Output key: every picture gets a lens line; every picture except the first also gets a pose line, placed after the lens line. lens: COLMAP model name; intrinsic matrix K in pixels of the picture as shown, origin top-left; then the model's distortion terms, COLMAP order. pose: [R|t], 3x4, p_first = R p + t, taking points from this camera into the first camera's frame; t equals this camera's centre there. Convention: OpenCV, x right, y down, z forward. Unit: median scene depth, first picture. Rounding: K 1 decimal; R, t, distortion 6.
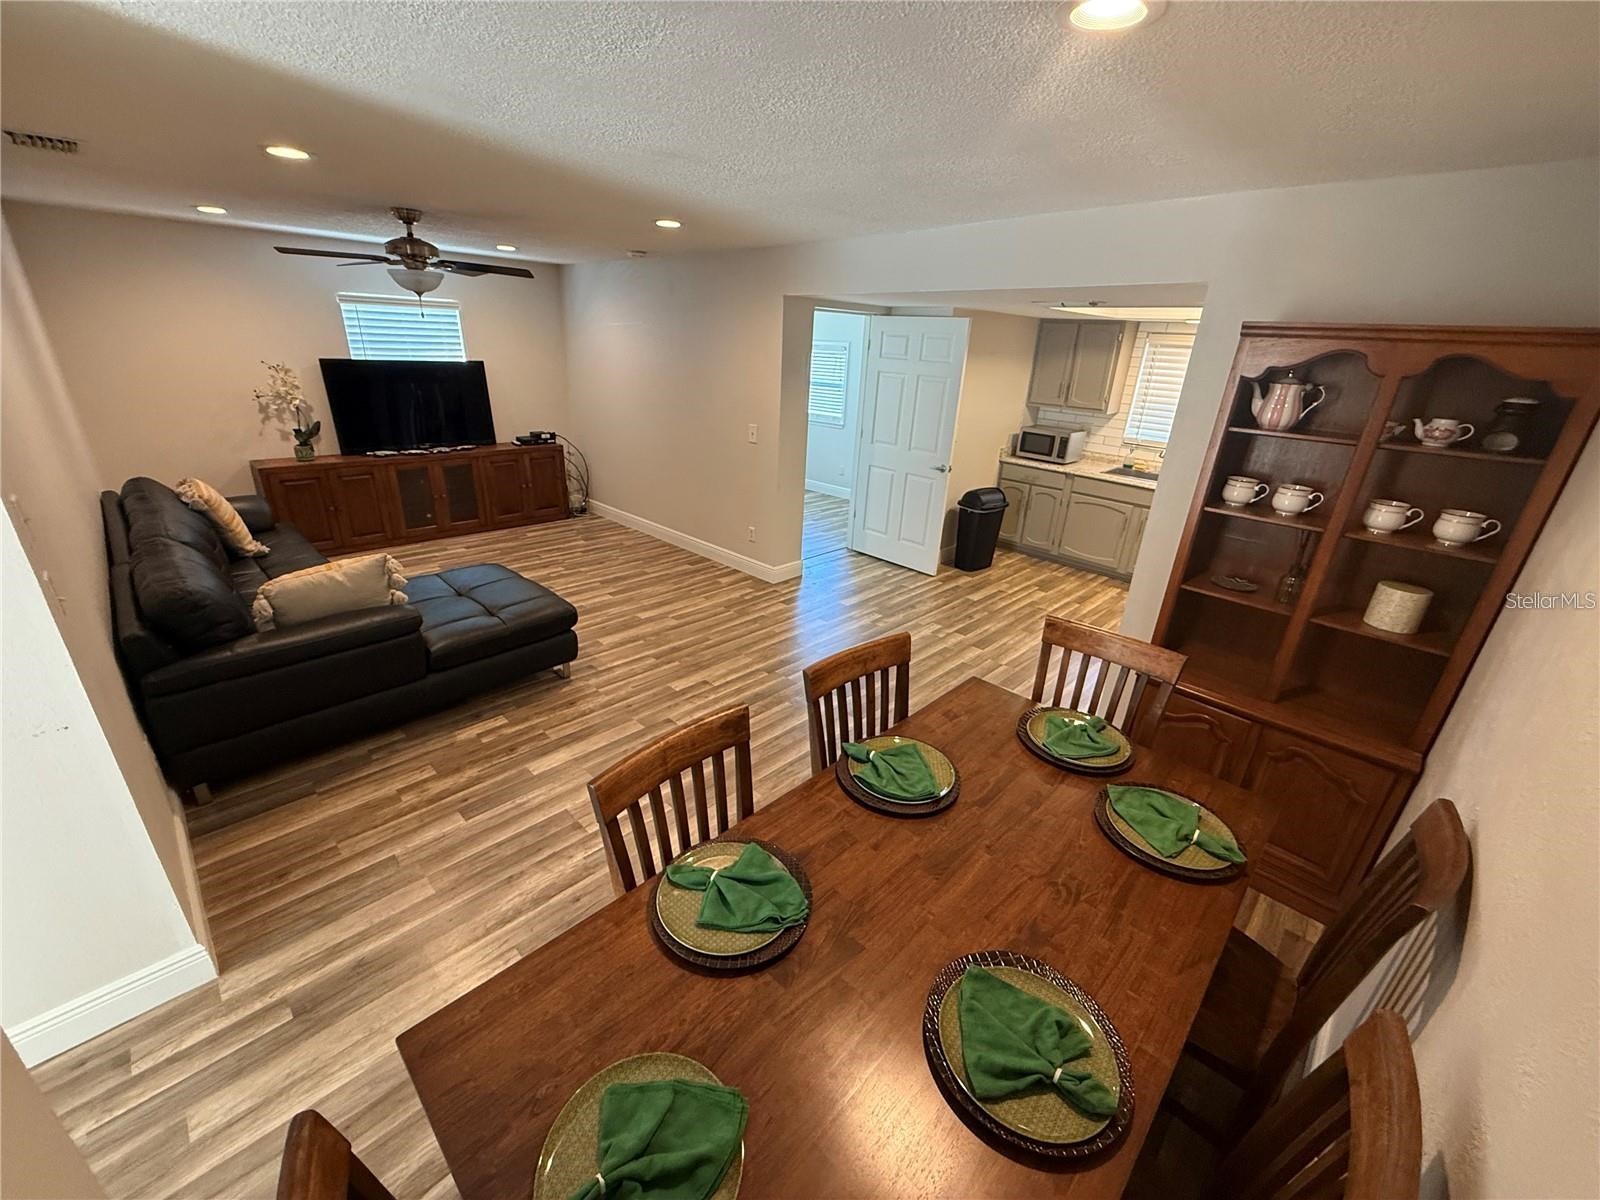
lens RADIAL K [[637.1, 0, 790.1], [0, 637.1, 600.3], [0, 0, 1]] dist [-0.000408, -0.000104]
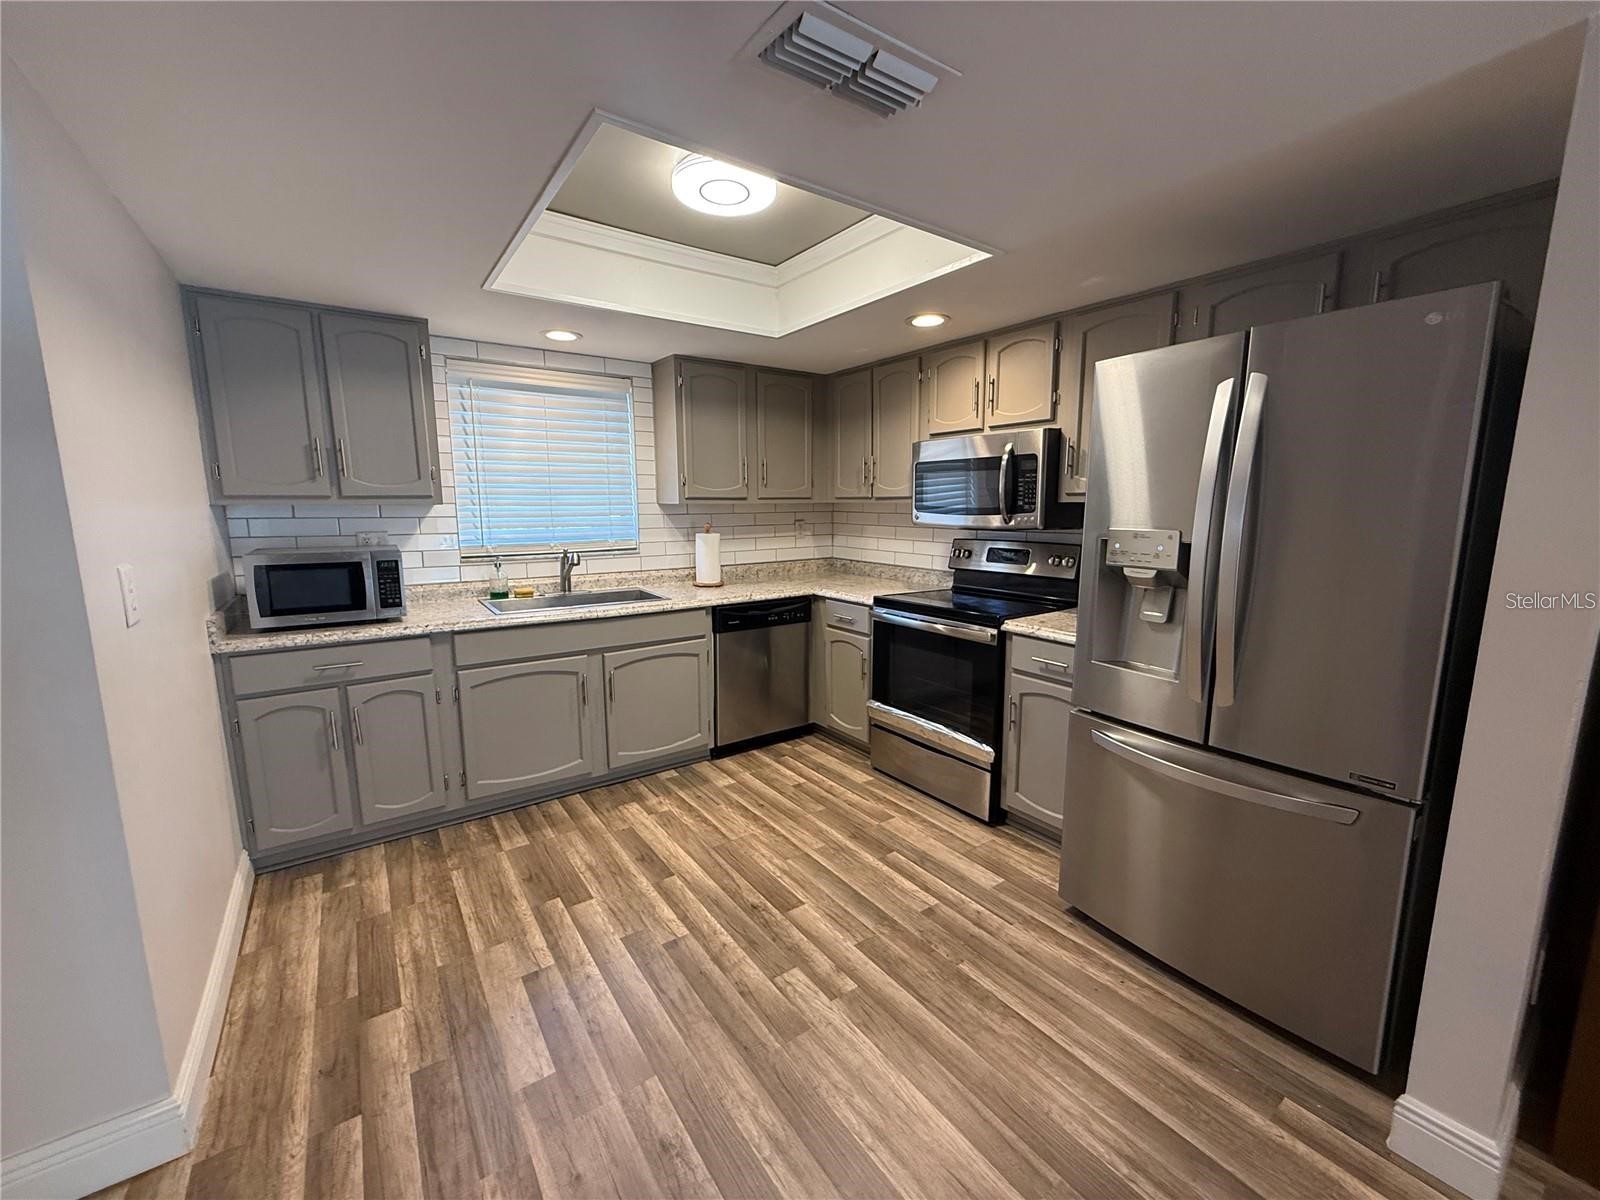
lens RADIAL K [[637.1, 0, 796.1], [0, 637.1, 600.8], [0, 0, 1]] dist [-0.000408, -0.000104]
pose [[0.175053, -0.195992, 0.964854, 0.057996], [0.383569, 0.916134, 0.116505, -0.188816], [-0.906770, 0.349694, 0.235548, 0.707467]]
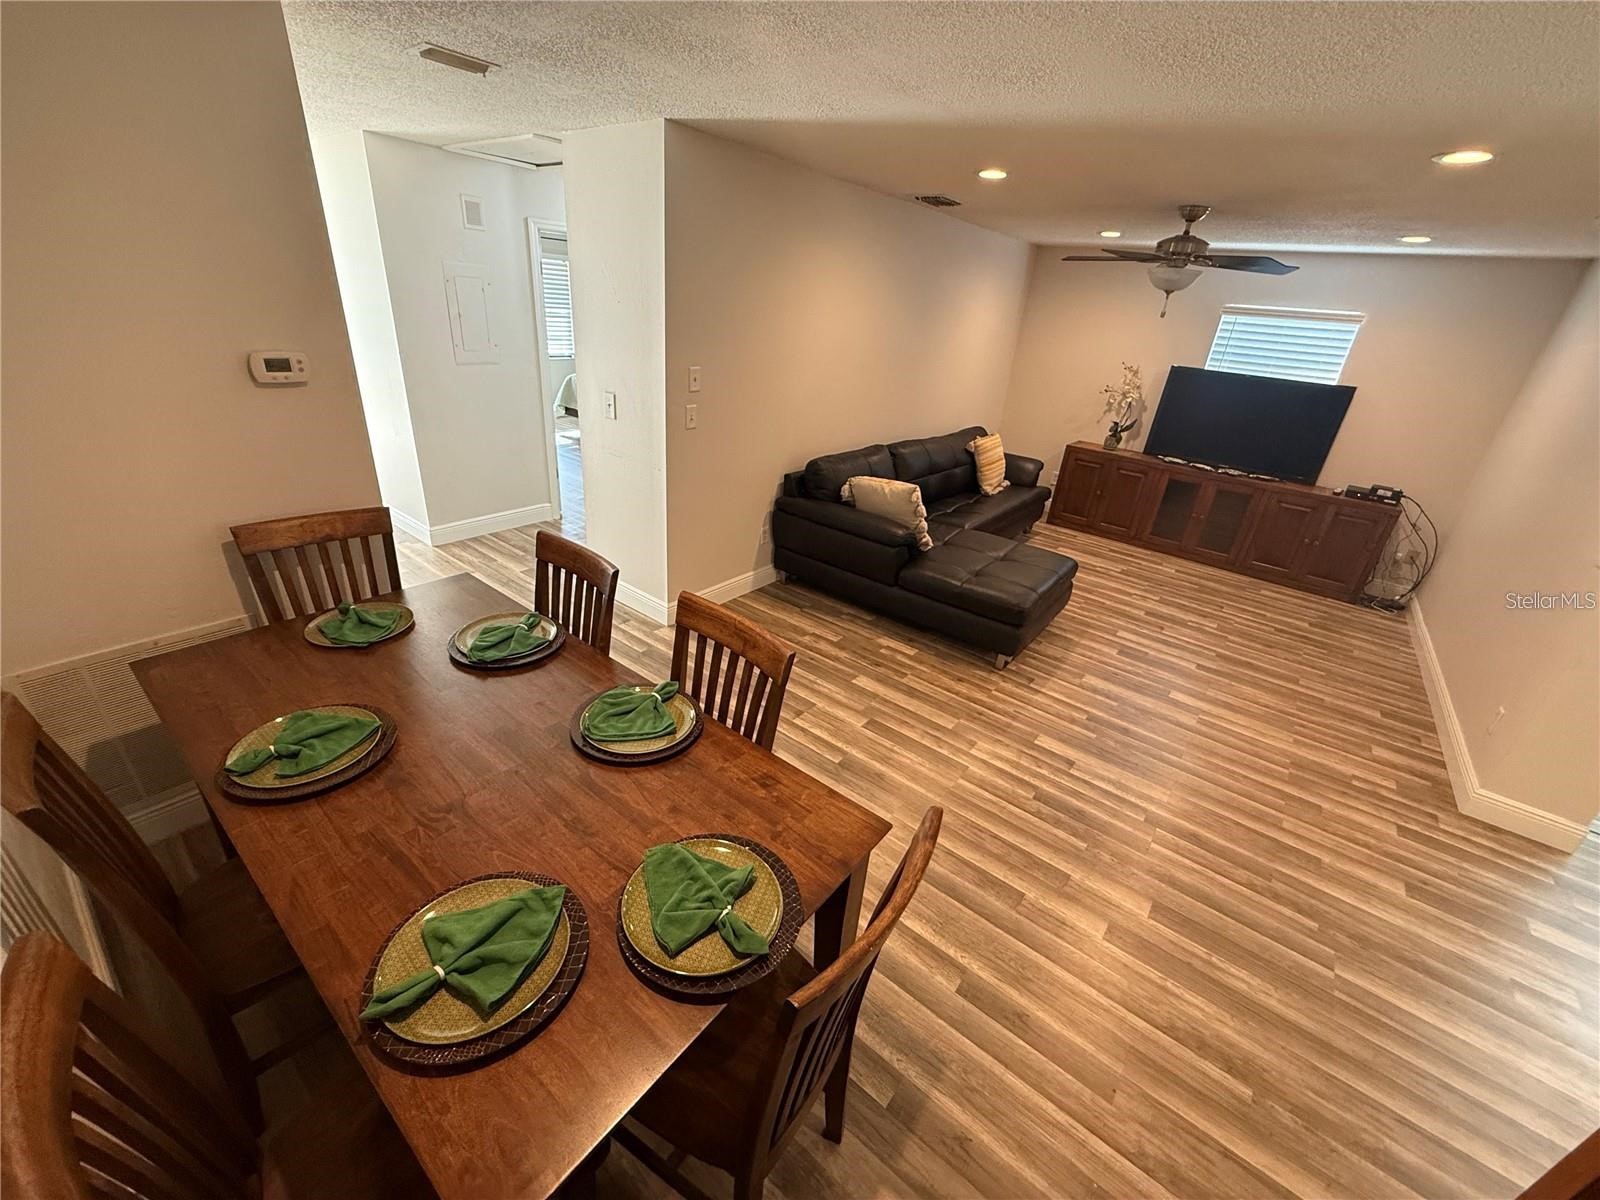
lens RADIAL K [[637.1, 0, 796.8], [0, 637.1, 600.7], [0, 0, 1]] dist [-0.000408, -0.000104]
pose [[0.113743, 0.392464, -0.912707, 0.322494], [-0.445543, 0.841262, 0.306218, -0.089182], [0.888006, 0.371820, 0.270547, 0.286196]]
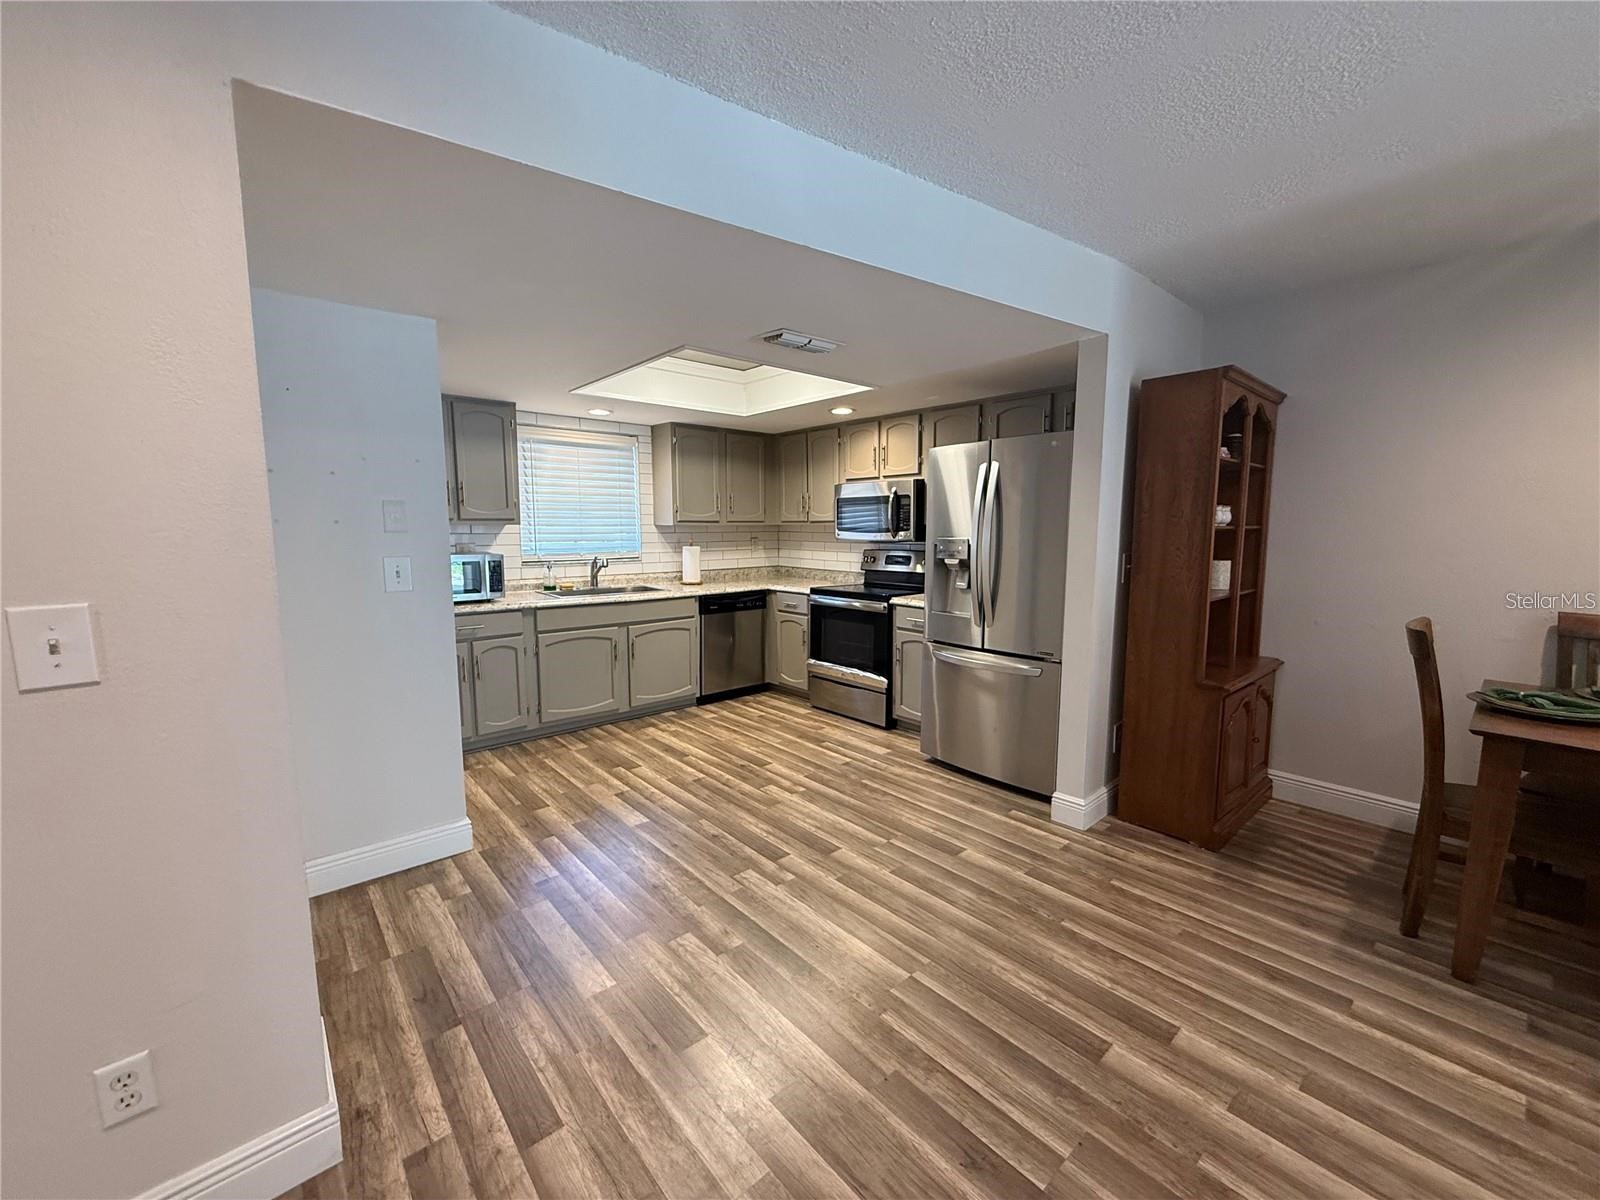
lens RADIAL K [[637.1, 0, 796.6], [0, 637.1, 601.2], [0, 0, 1]] dist [-0.000408, -0.000104]
pose [[0.070555, -0.161514, 0.984345, -0.228342], [0.381243, 0.916254, 0.123015, -0.193966], [-0.921779, 0.366595, 0.126223, 0.693508]]
